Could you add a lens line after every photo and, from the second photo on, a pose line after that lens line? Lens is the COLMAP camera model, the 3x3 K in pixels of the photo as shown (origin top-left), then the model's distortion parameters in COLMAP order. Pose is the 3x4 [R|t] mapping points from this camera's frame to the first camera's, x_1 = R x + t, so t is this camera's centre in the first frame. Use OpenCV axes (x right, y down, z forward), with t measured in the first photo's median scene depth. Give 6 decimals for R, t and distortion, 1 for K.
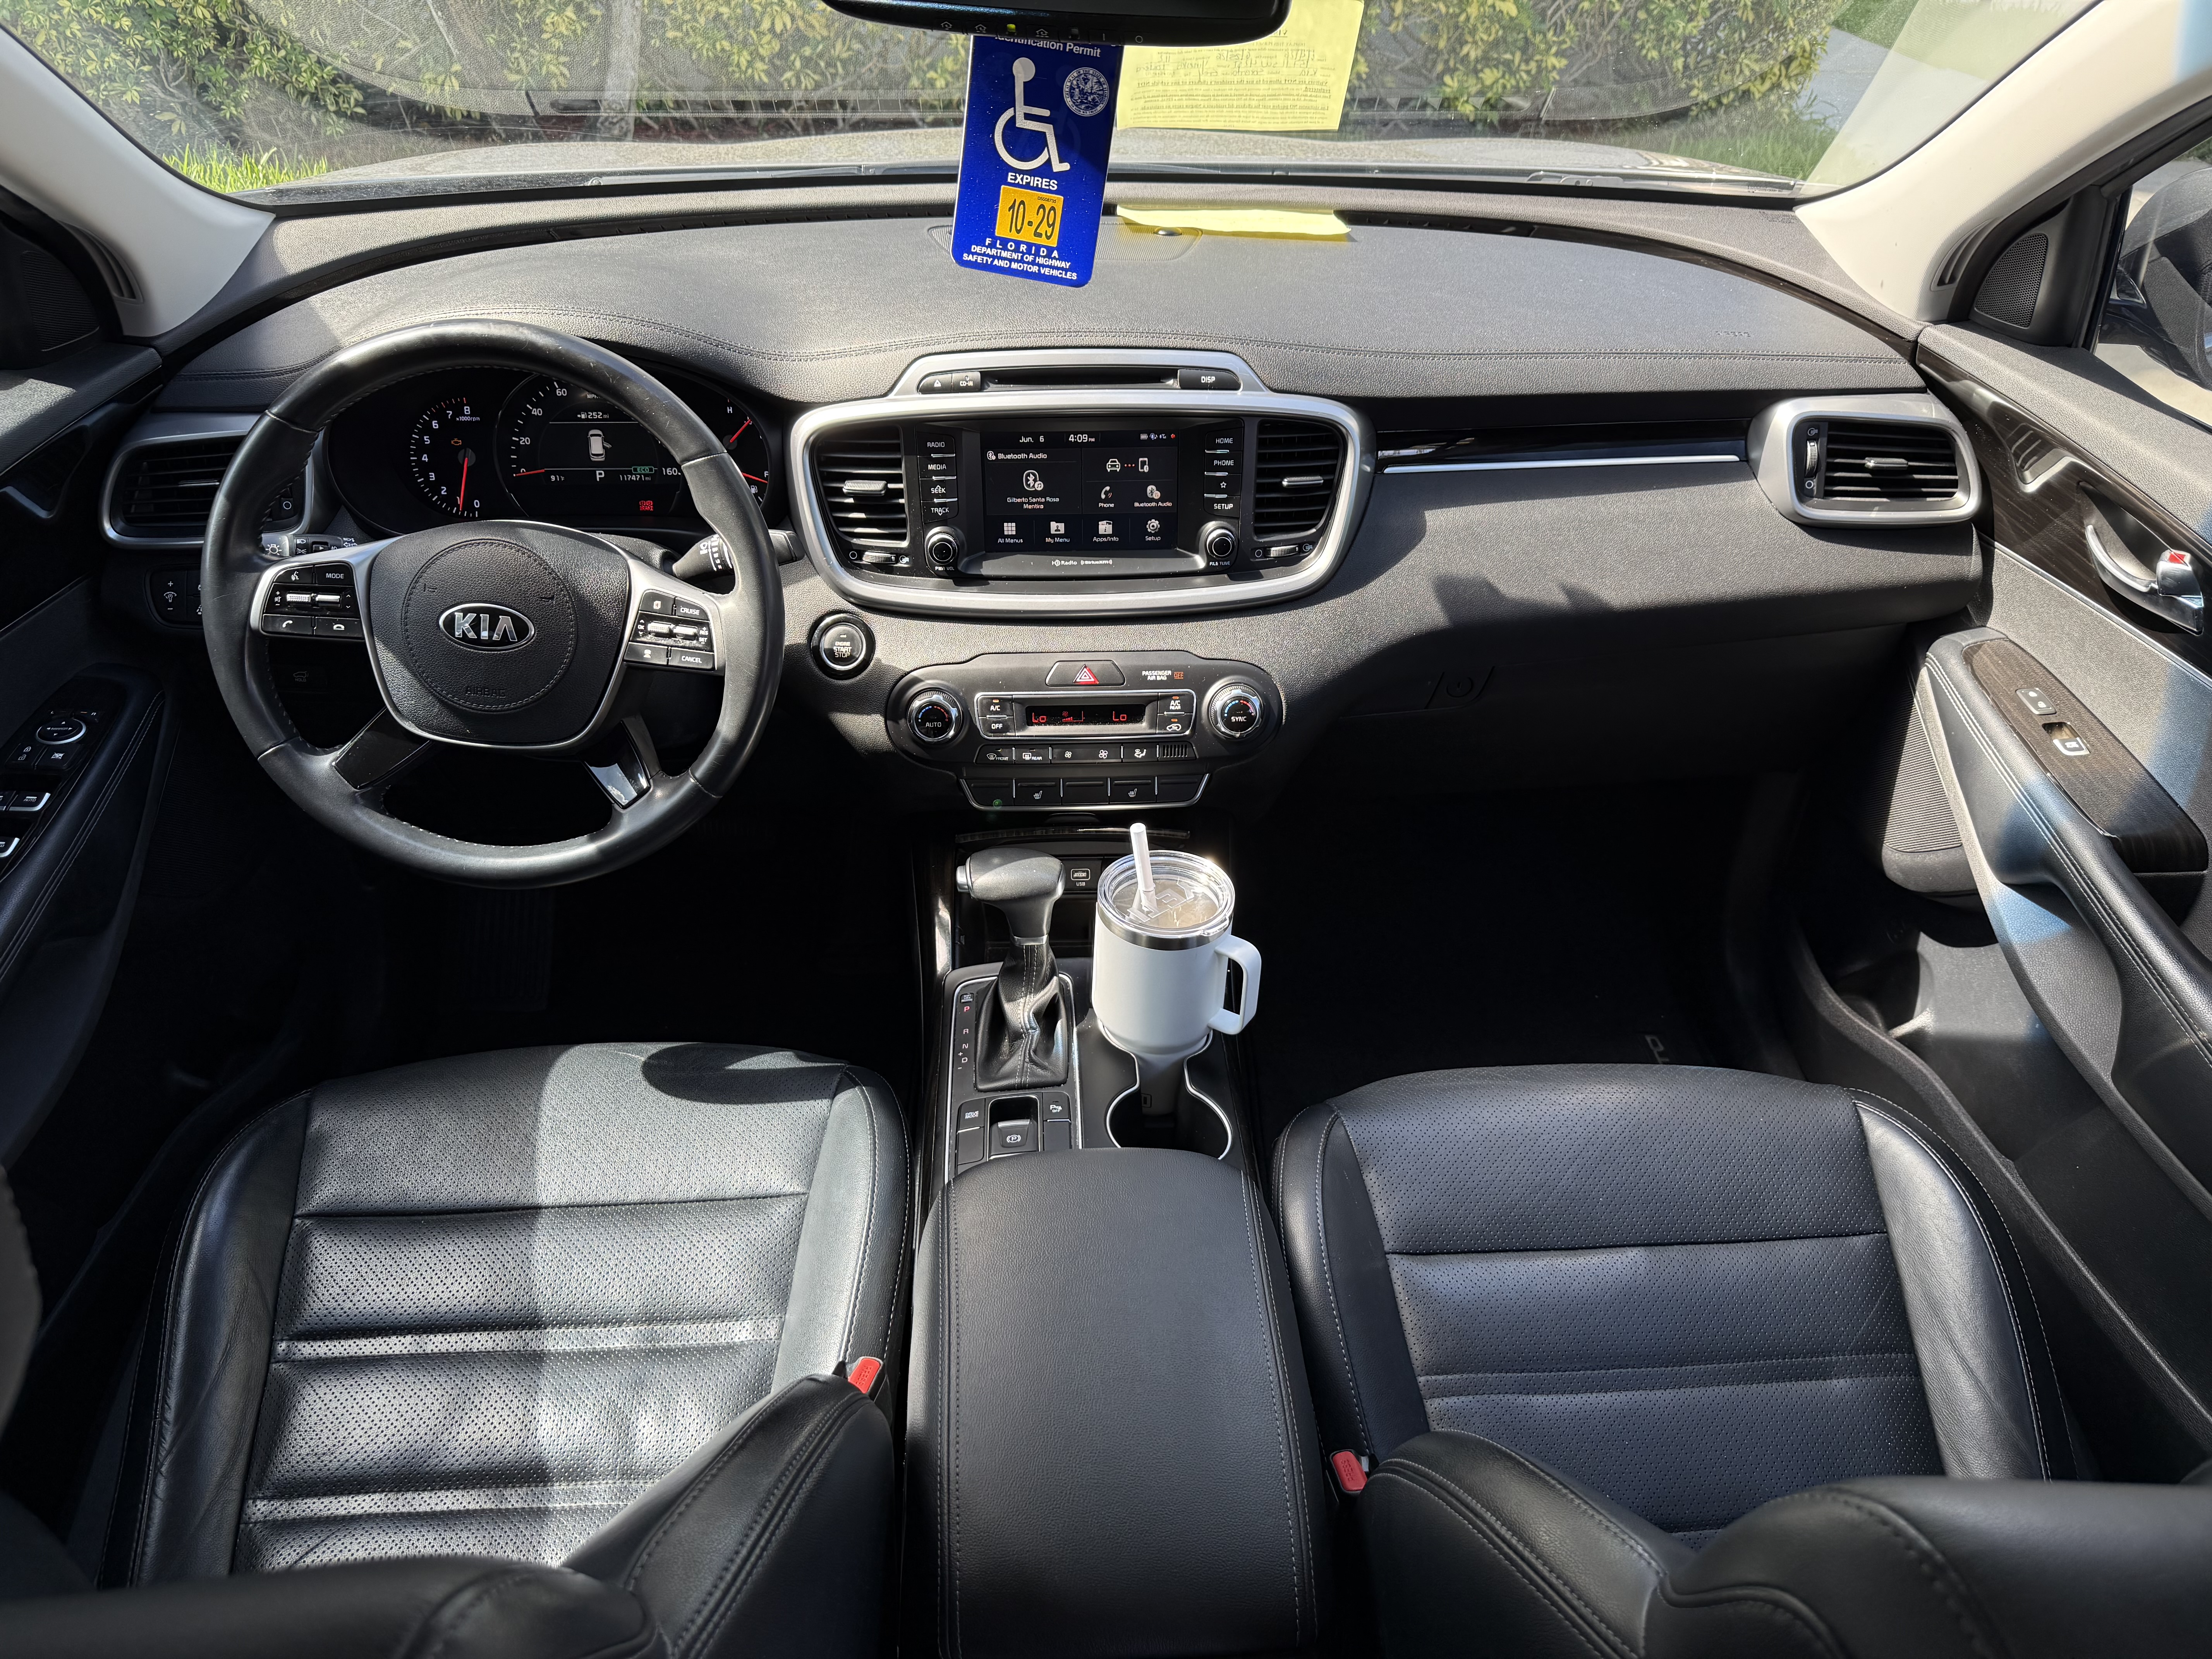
lens RADIAL K [[1469.3, 0, 1106.0], [0, 1469.3, 829.5], [0, 0, 1]] dist [0.049692, -0.103949]
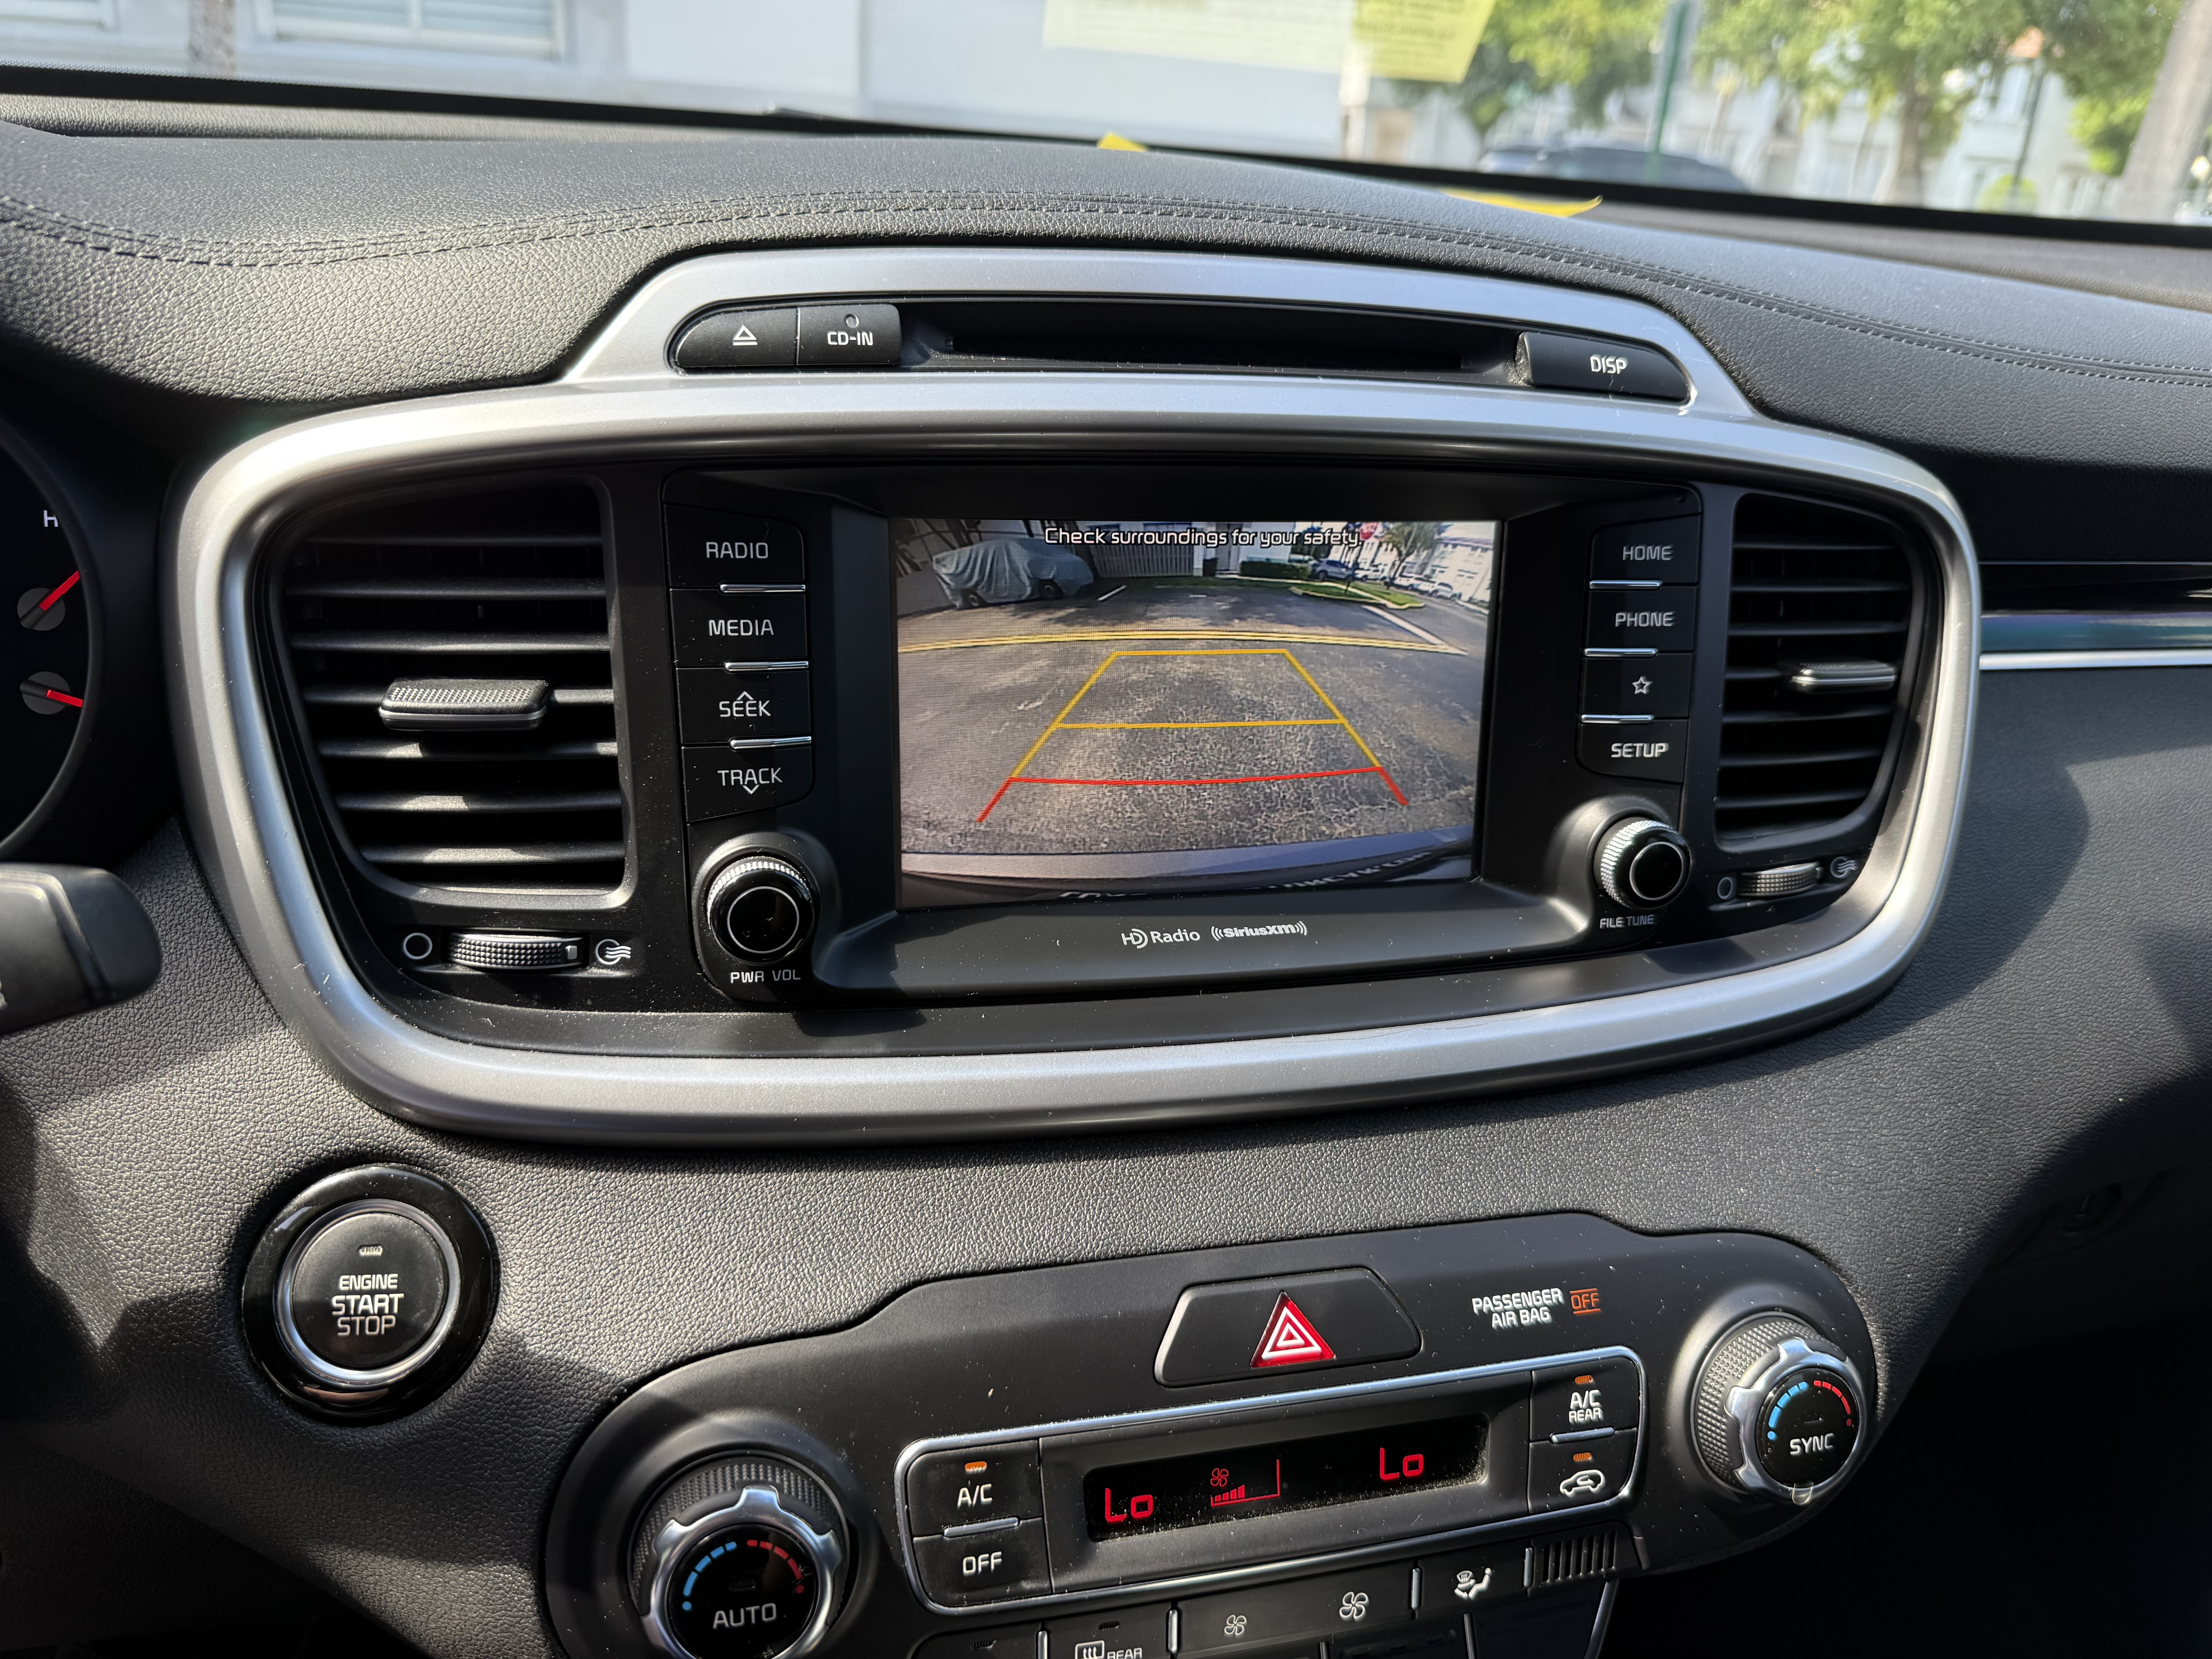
lens RADIAL K [[1469.3, 0, 1106.0], [0, 1469.3, 829.5], [0, 0, 1]] dist [0.049692, -0.103949]
pose [[0.974765, -0.025106, 0.221818, -0.108582], [0.070764, 0.977162, -0.200367, -0.144863], [-0.211721, 0.211007, 0.954280, 0.714866]]
